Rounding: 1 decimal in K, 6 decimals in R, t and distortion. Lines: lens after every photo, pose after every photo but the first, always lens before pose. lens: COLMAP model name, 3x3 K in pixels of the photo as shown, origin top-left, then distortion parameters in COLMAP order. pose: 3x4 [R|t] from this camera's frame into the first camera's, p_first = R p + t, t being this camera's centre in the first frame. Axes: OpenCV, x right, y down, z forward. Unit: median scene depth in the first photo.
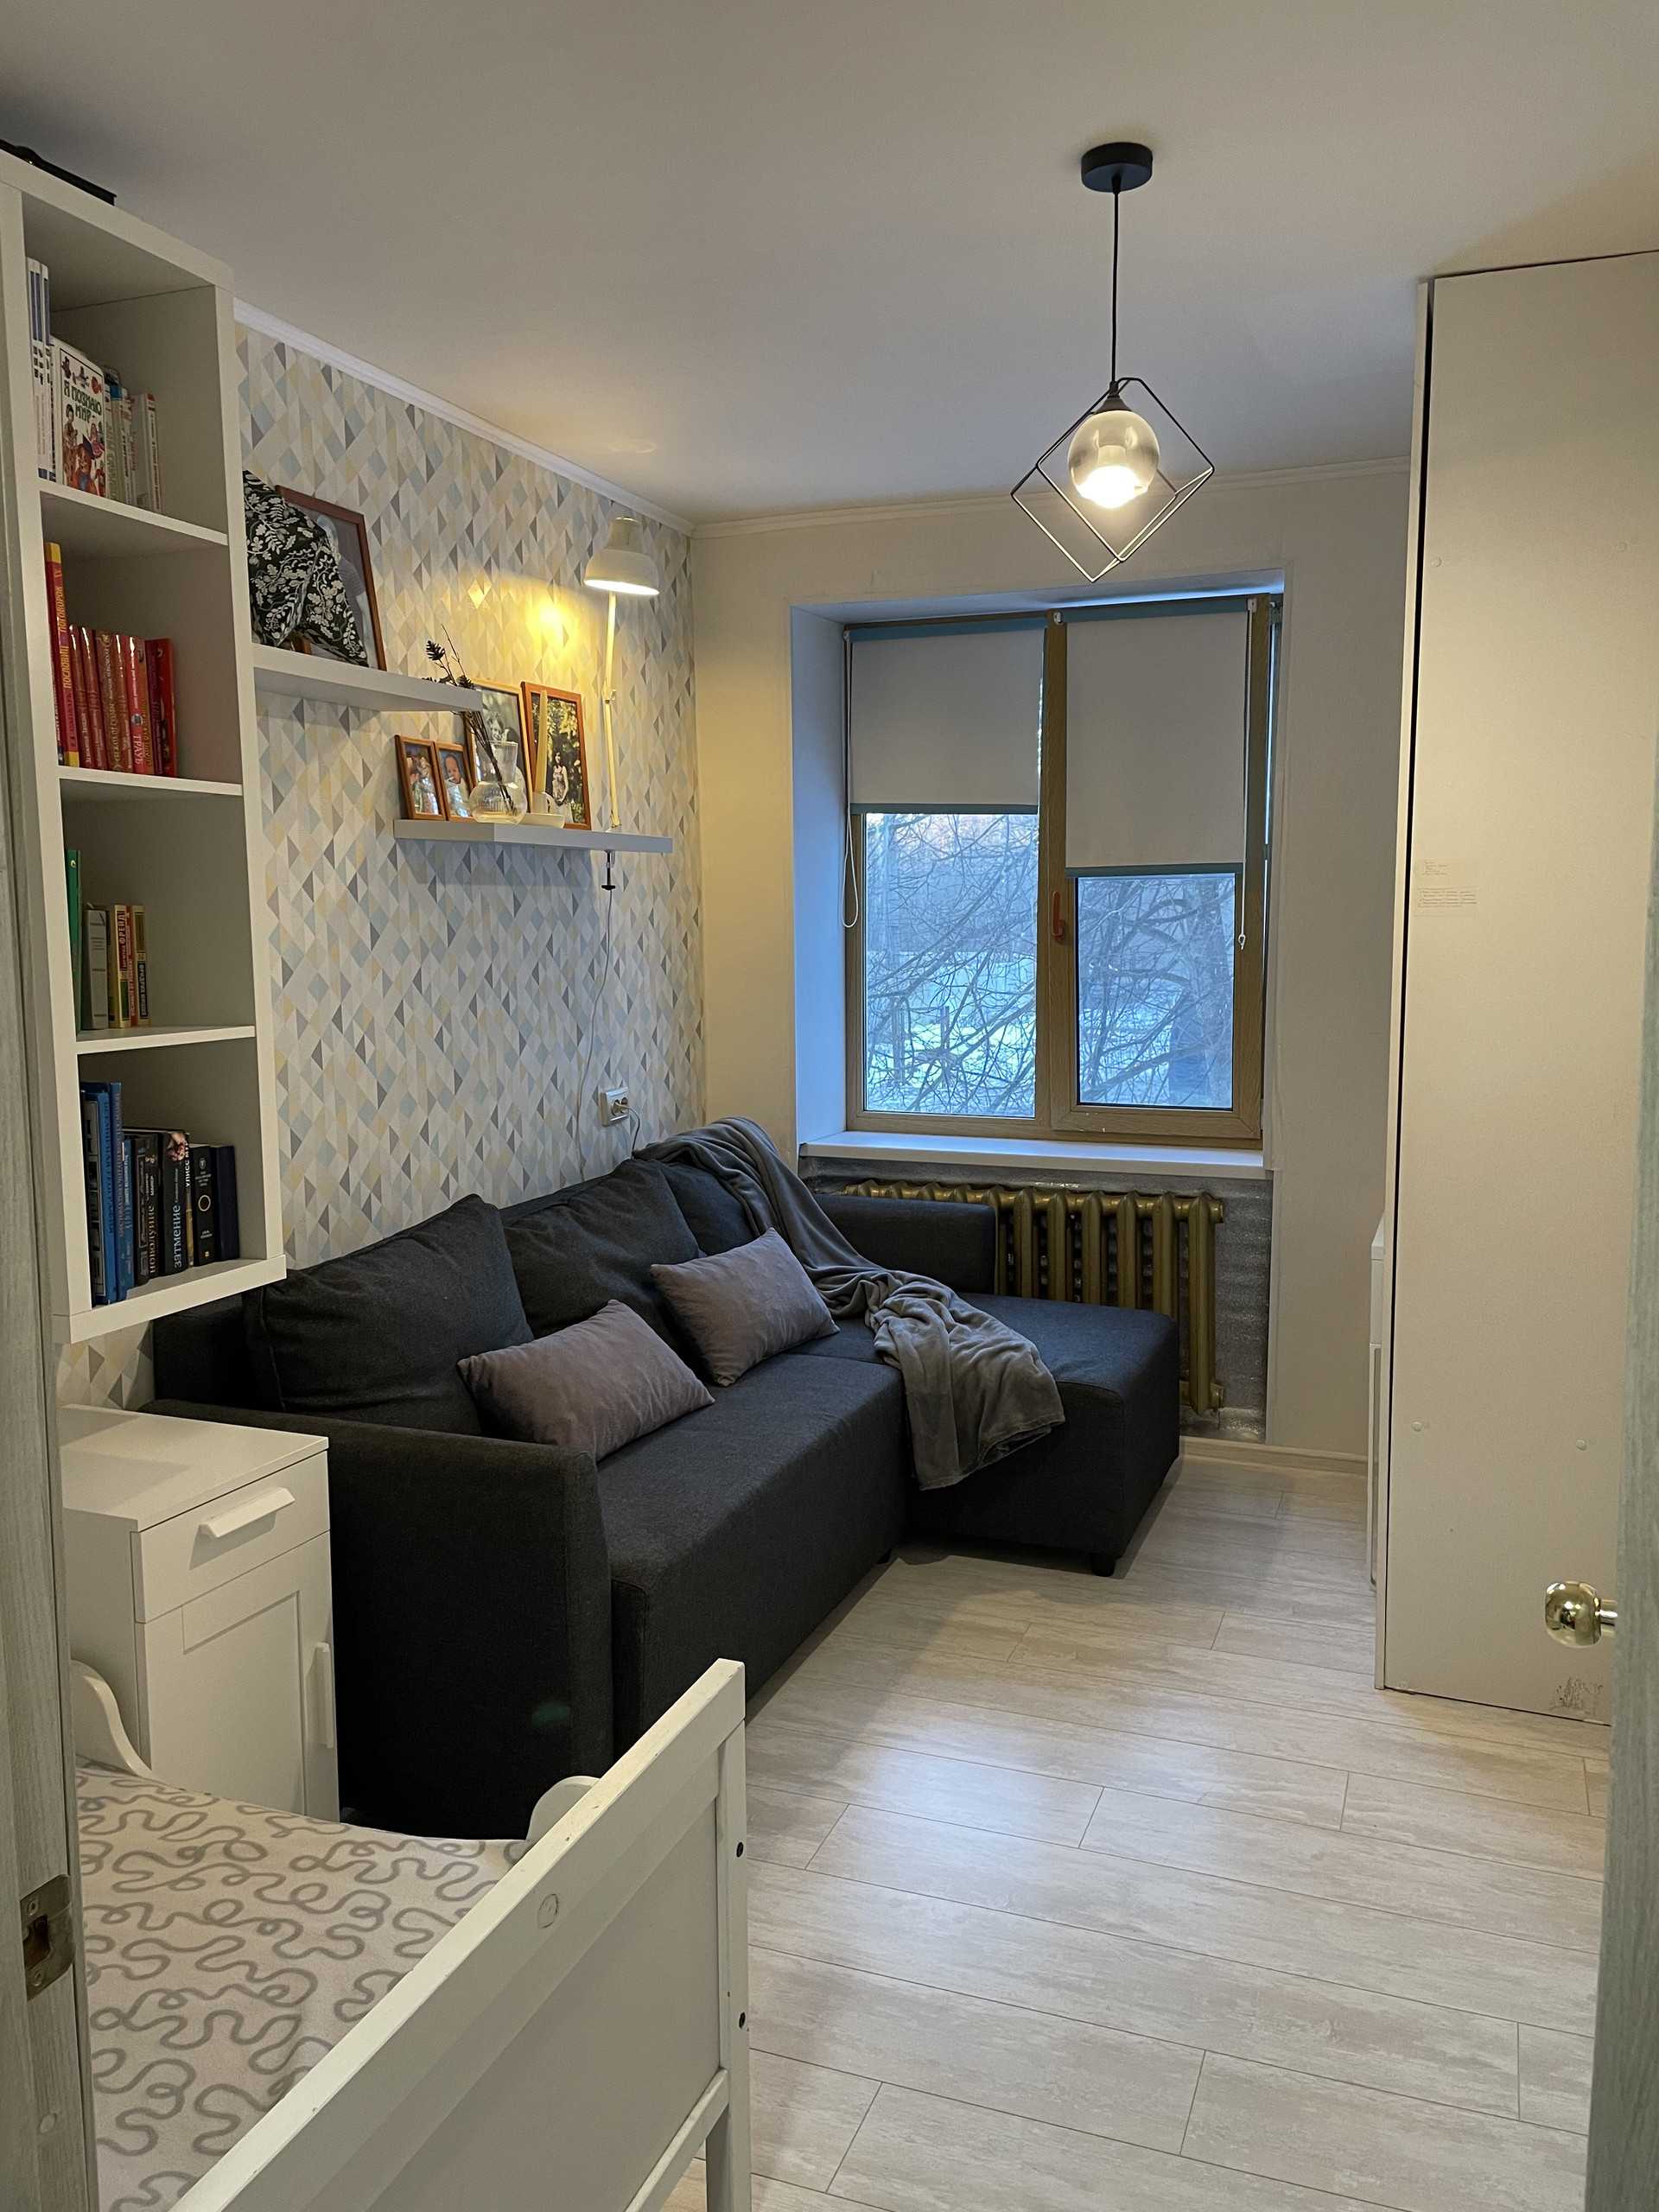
lens RADIAL K [[1674.4, 0, 836.3], [0, 1674.4, 1113.0], [0, 0, 1]] dist [0.058015, -0.086558]
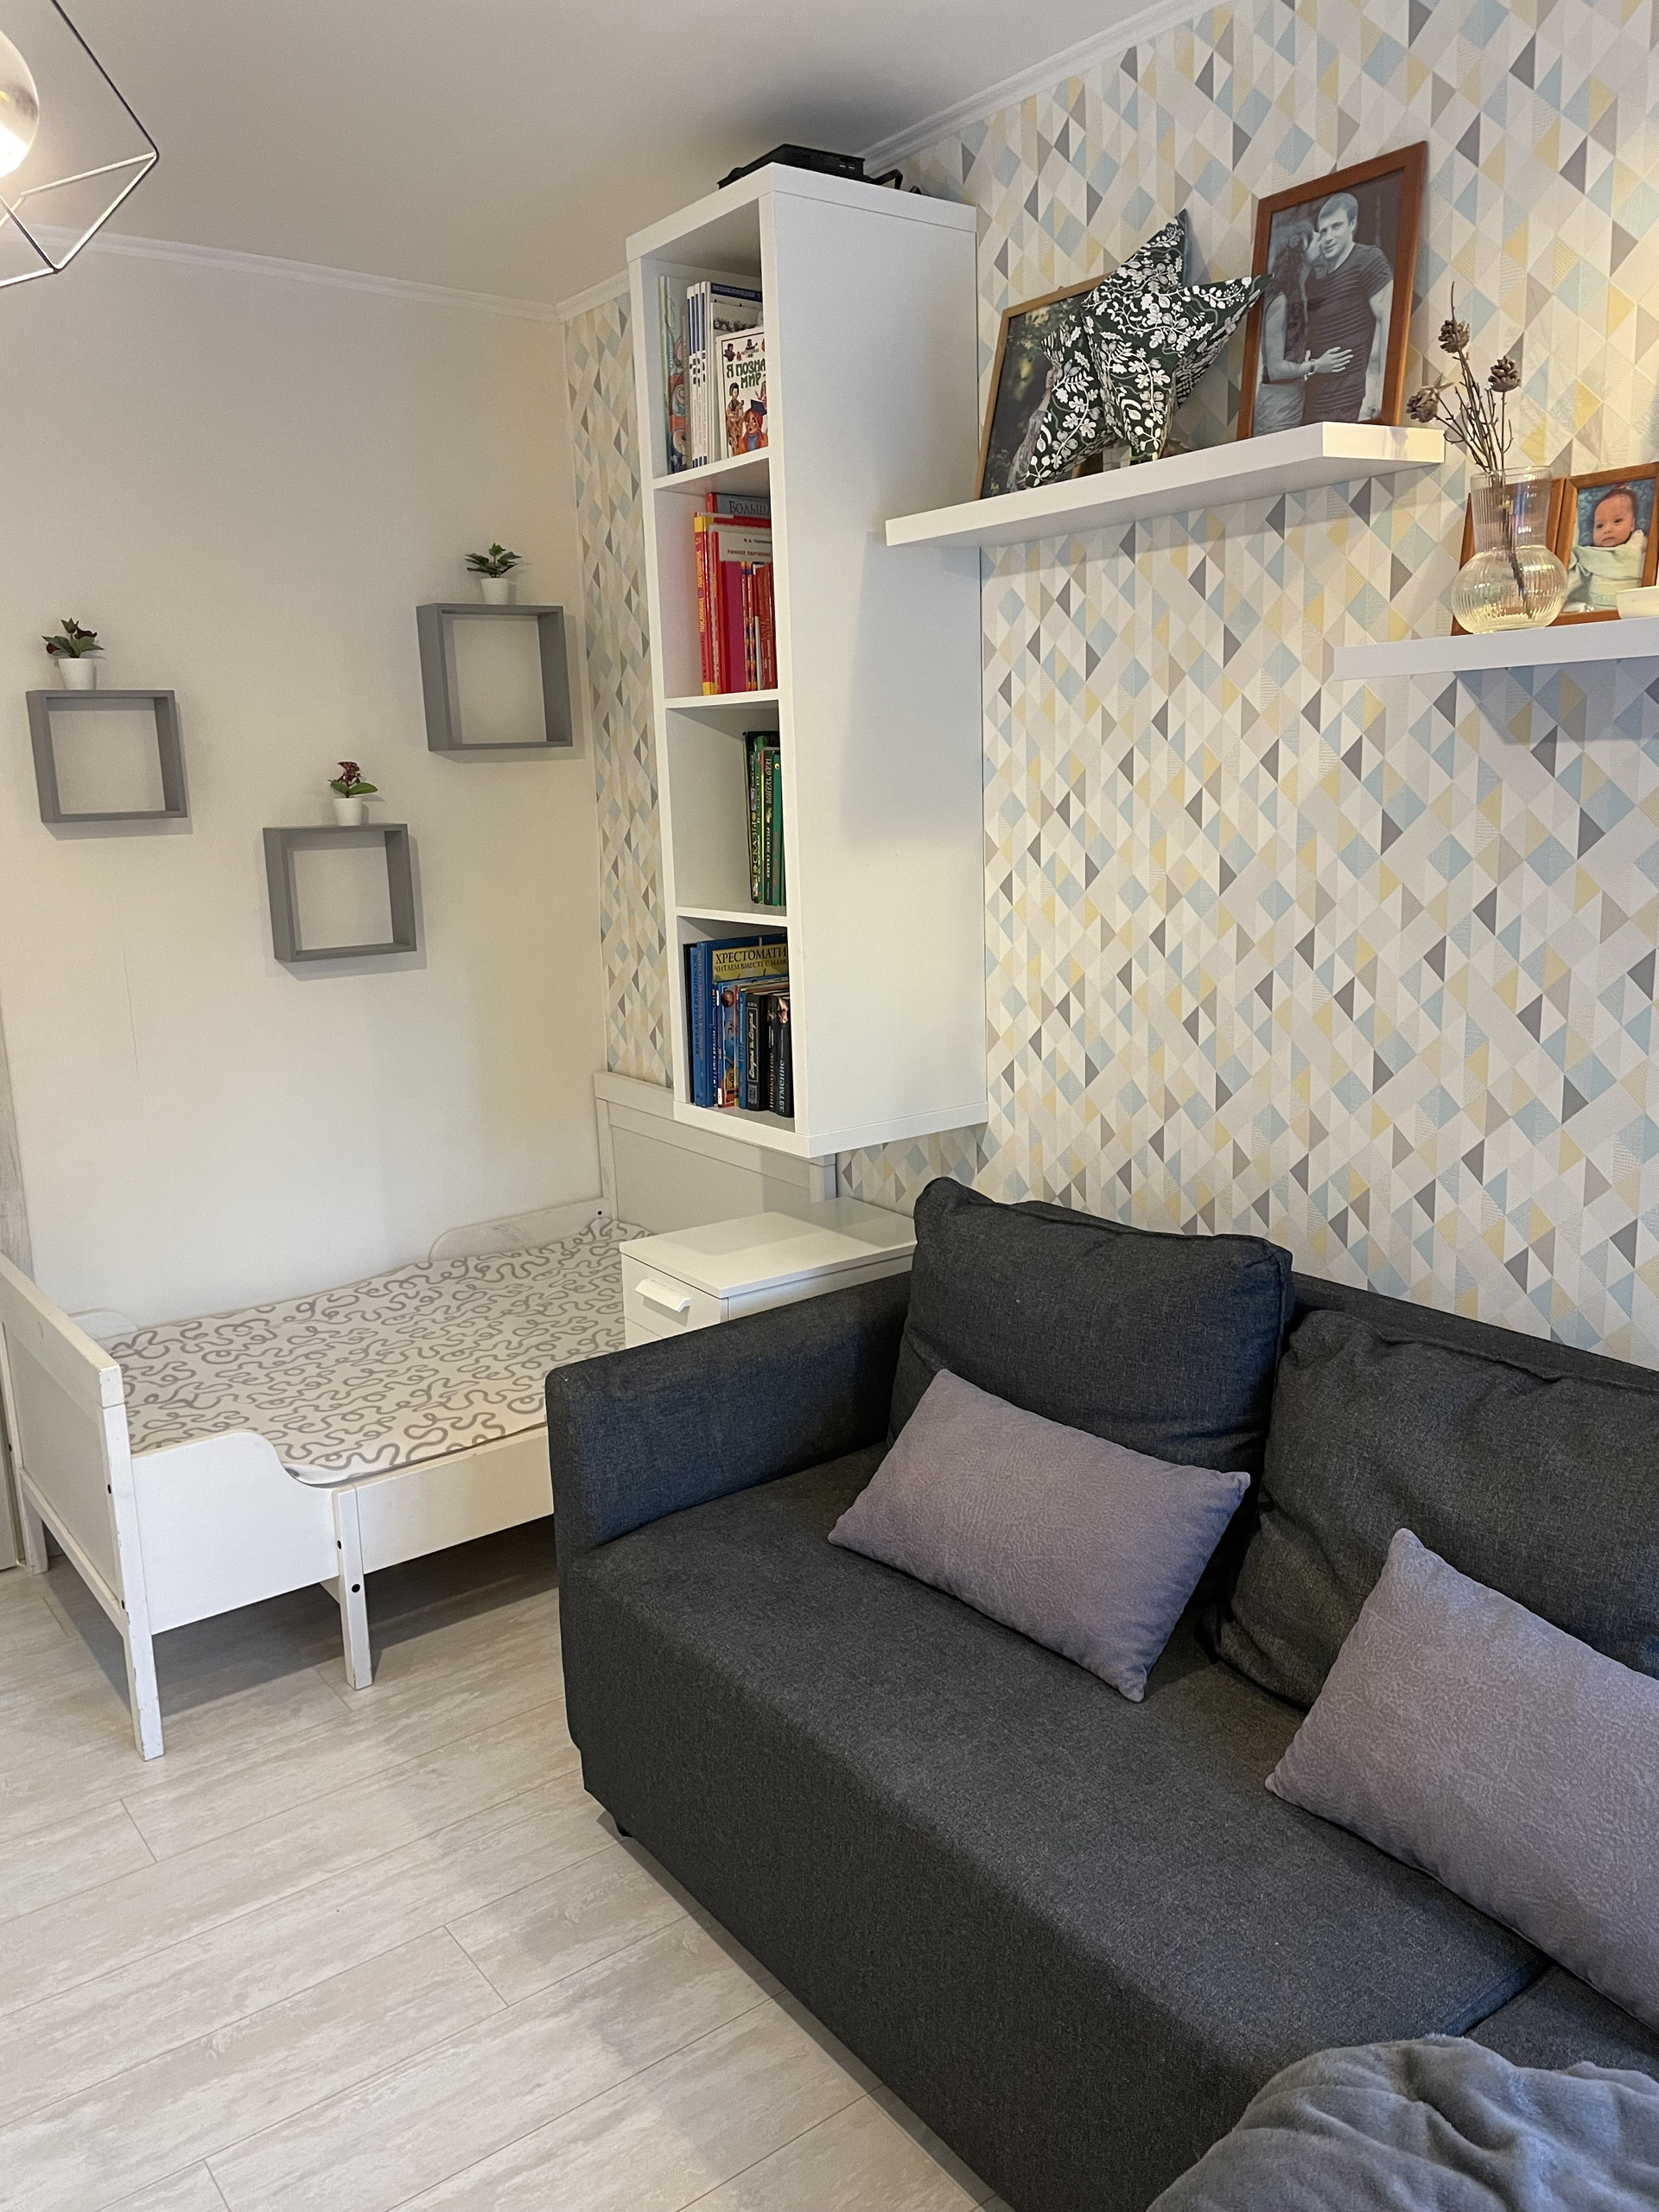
lens RADIAL K [[1674.4, 0, 834.3], [0, 1674.4, 1096.5], [0, 0, 1]] dist [0.058015, -0.086558]
pose [[-0.536982, 0.190090, -0.821898, 0.408772], [-0.061508, 0.962866, 0.262879, -0.170597], [0.841349, 0.191715, -0.505349, 1.209923]]
